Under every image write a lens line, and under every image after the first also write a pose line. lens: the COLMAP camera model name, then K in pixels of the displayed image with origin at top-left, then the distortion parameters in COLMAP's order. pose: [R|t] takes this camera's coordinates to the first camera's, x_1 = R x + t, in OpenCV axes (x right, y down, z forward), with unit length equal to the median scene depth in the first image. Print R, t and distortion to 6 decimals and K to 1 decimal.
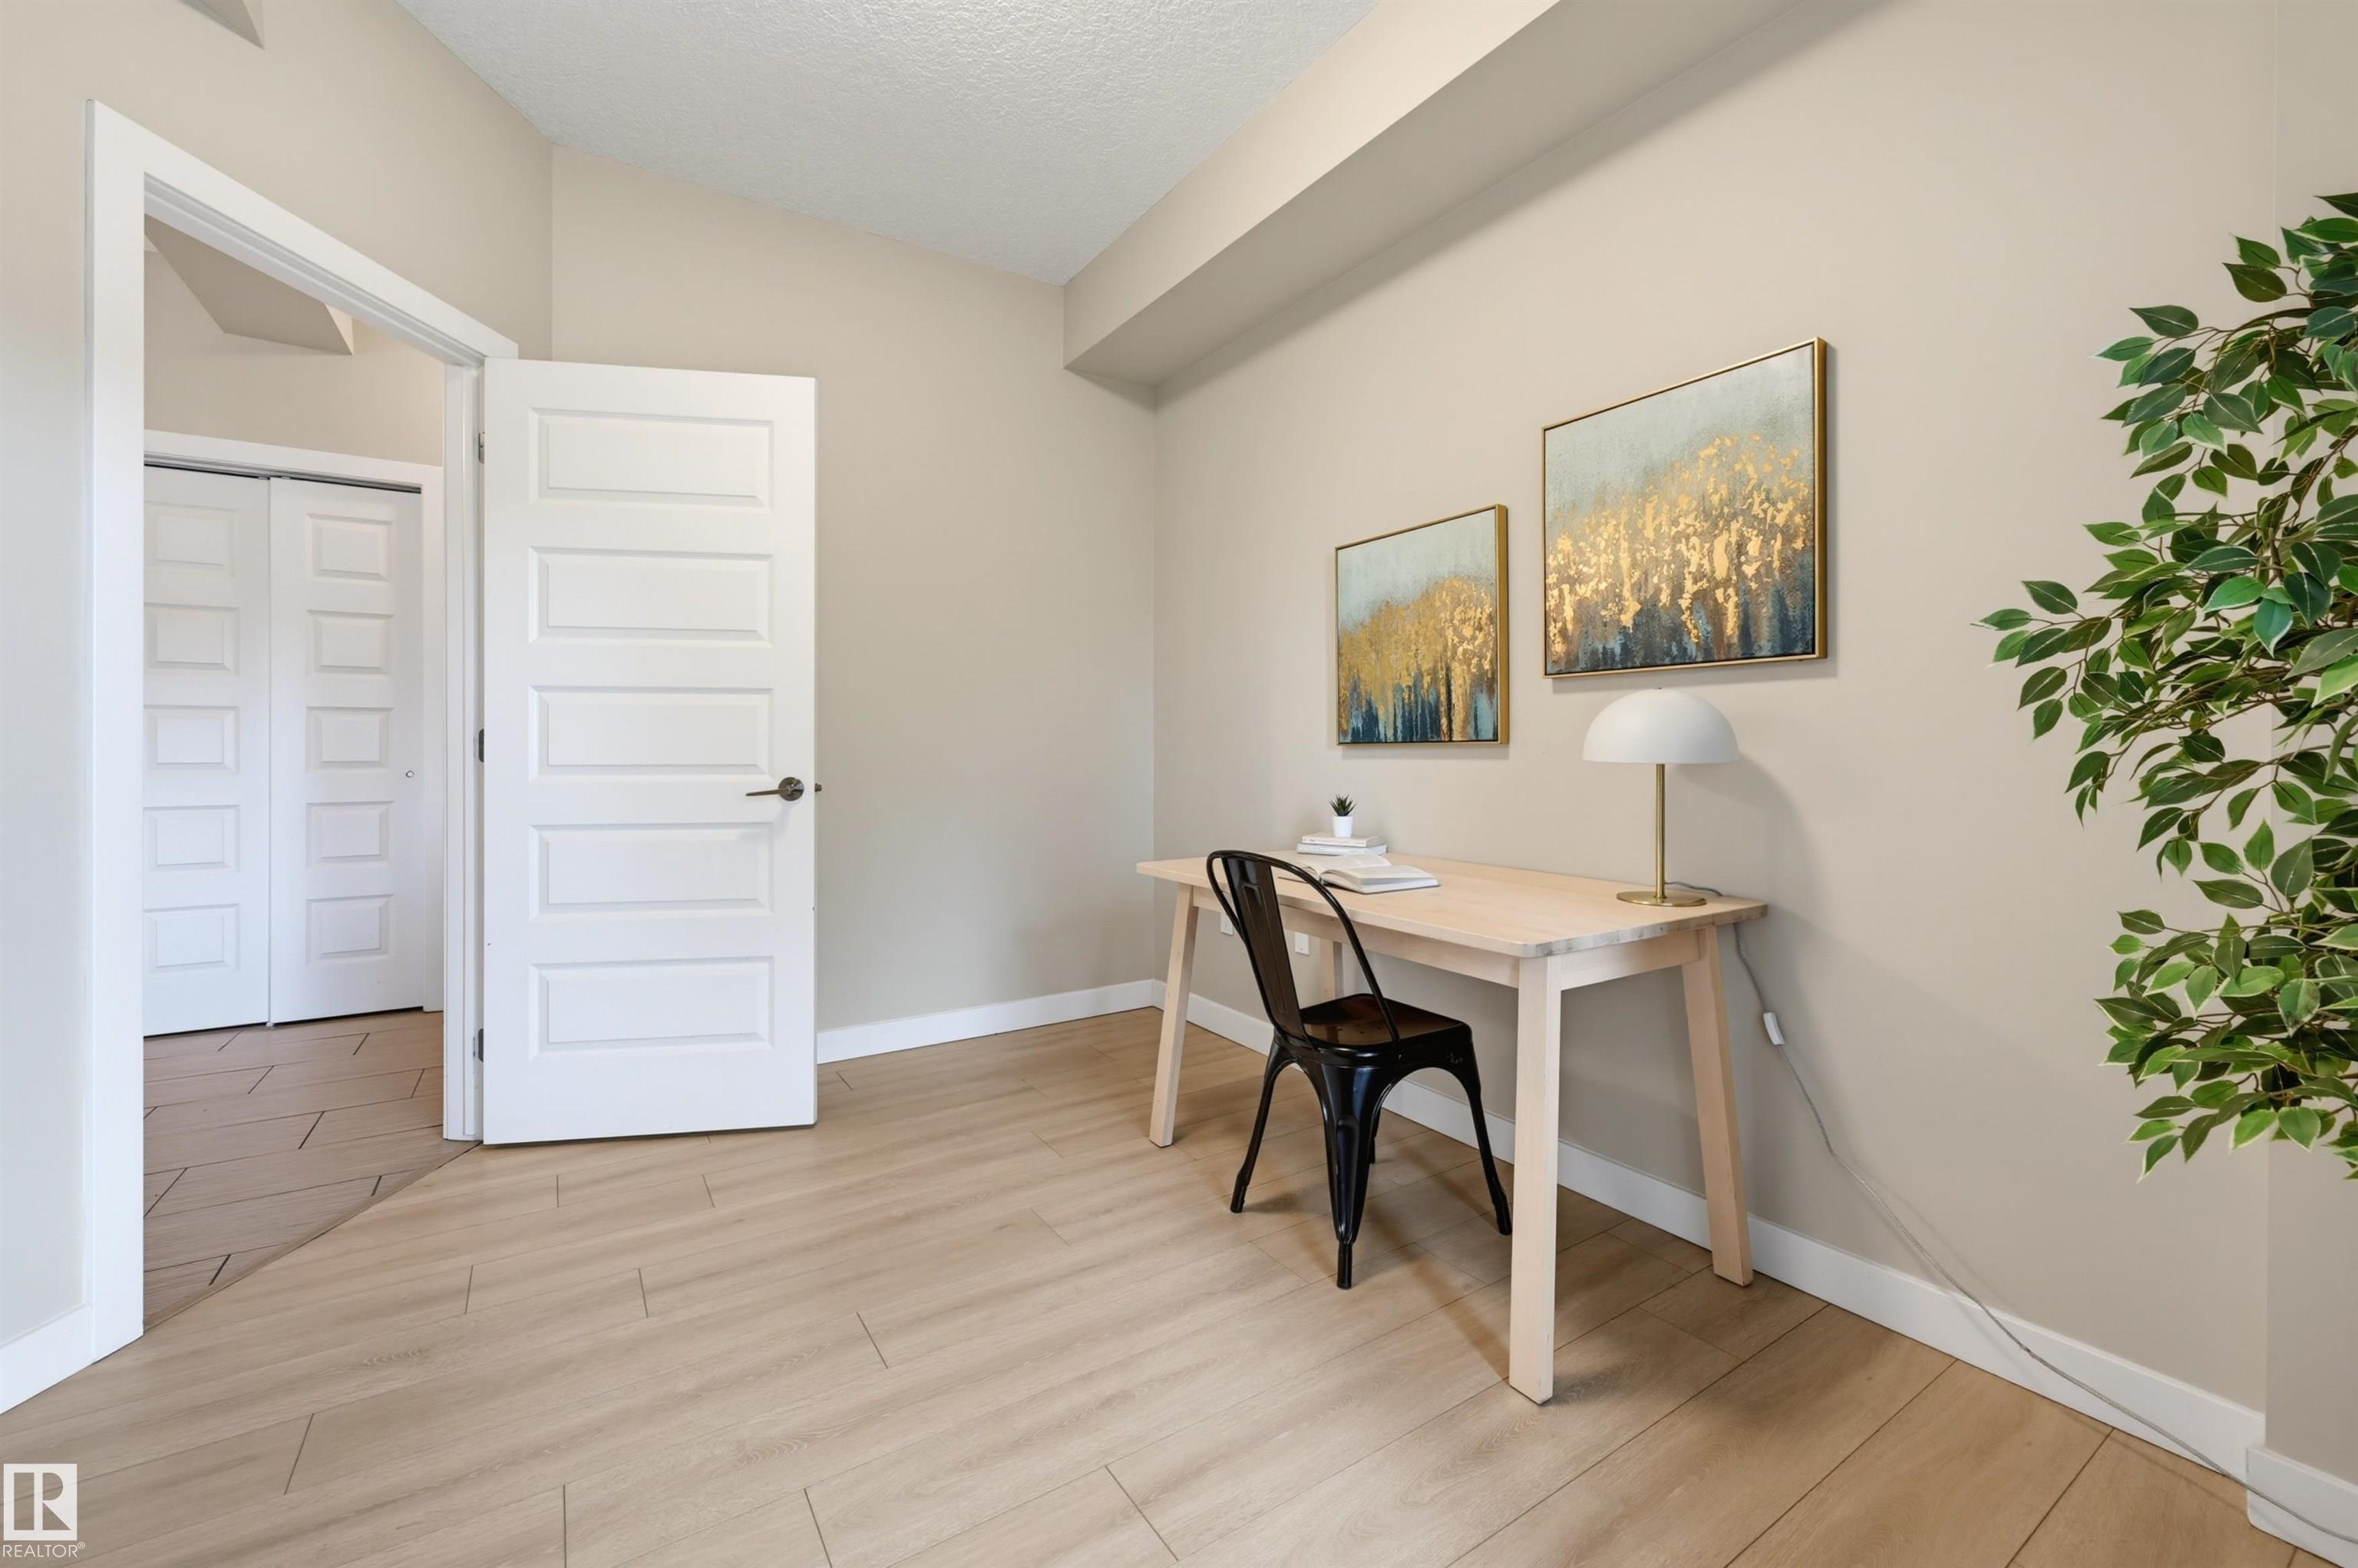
lens RADIAL K [[954.9, 0, 1166.6], [0, 954.9, 745.3], [0, 0, 1]] dist [0.004448, -0.000521]
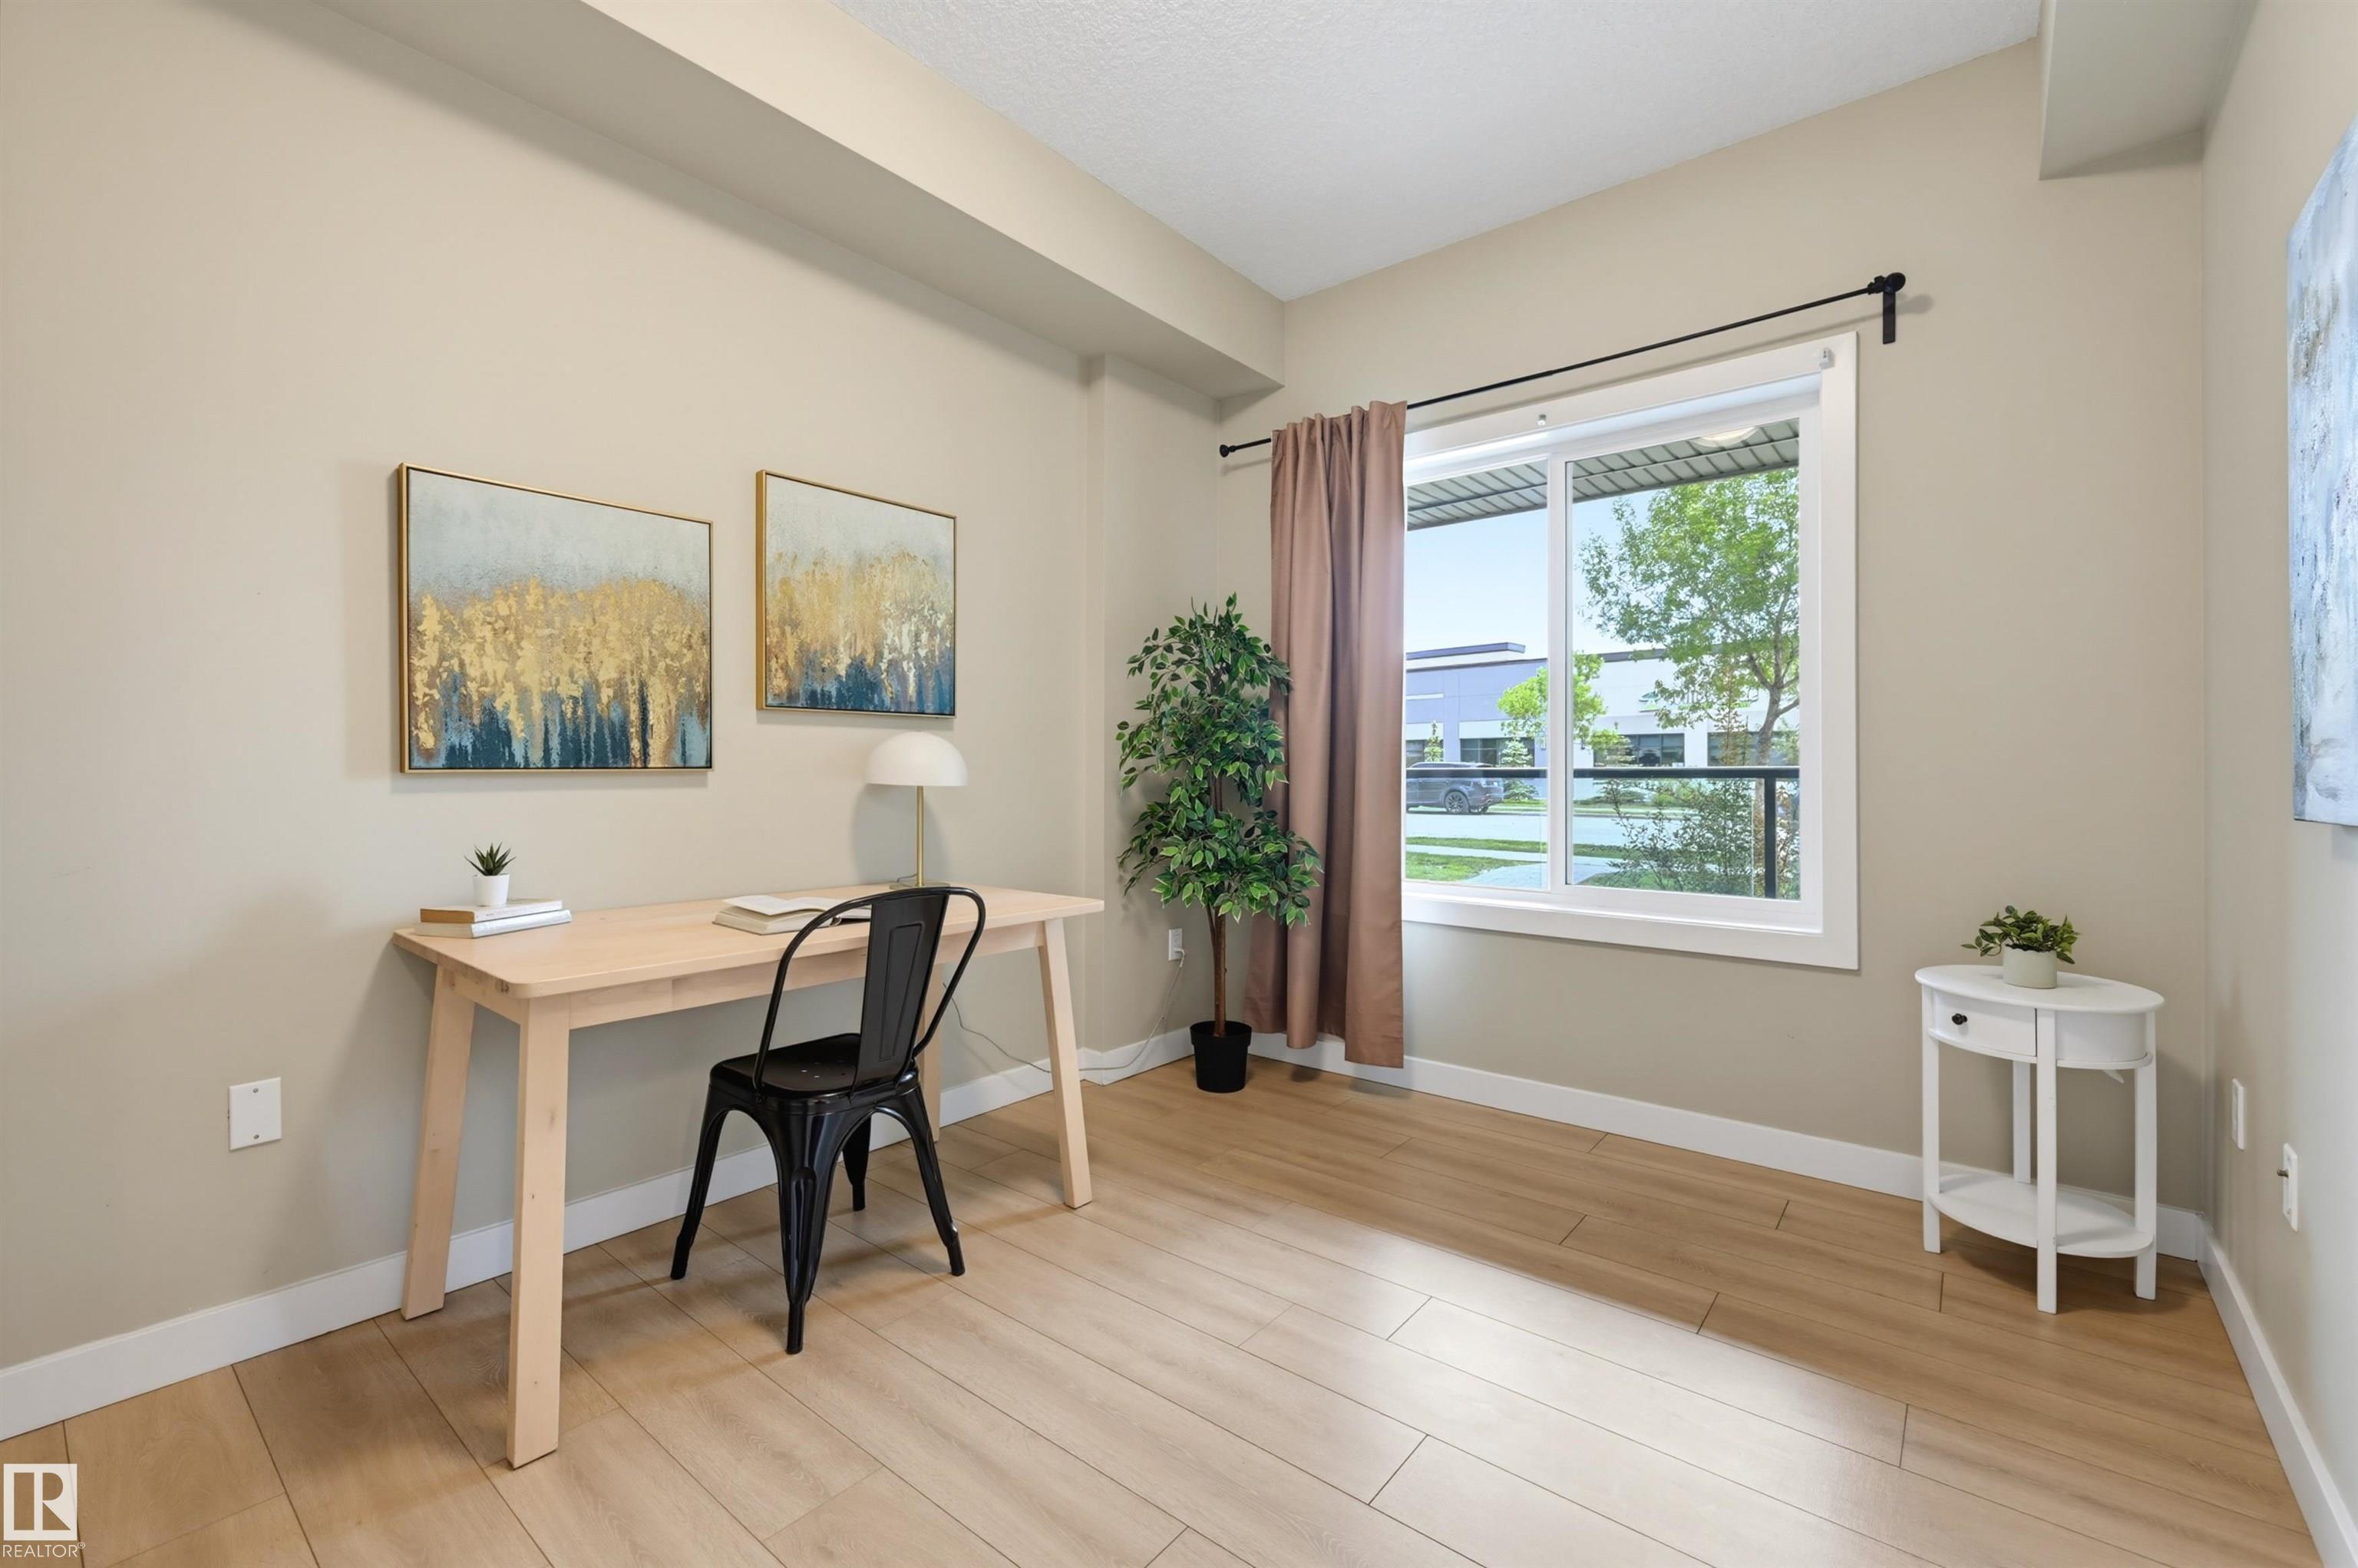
lens RADIAL K [[992.8, 0, 1198.9], [0, 992.8, 761.3], [0, 0, 1]] dist [-0.001788, 0.001898]
pose [[-0.318759, 0.013318, 0.947742, -0.807892], [-0.002577, 0.999885, -0.014917, 0.002237], [-0.947832, -0.007197, -0.318688, 0.917805]]
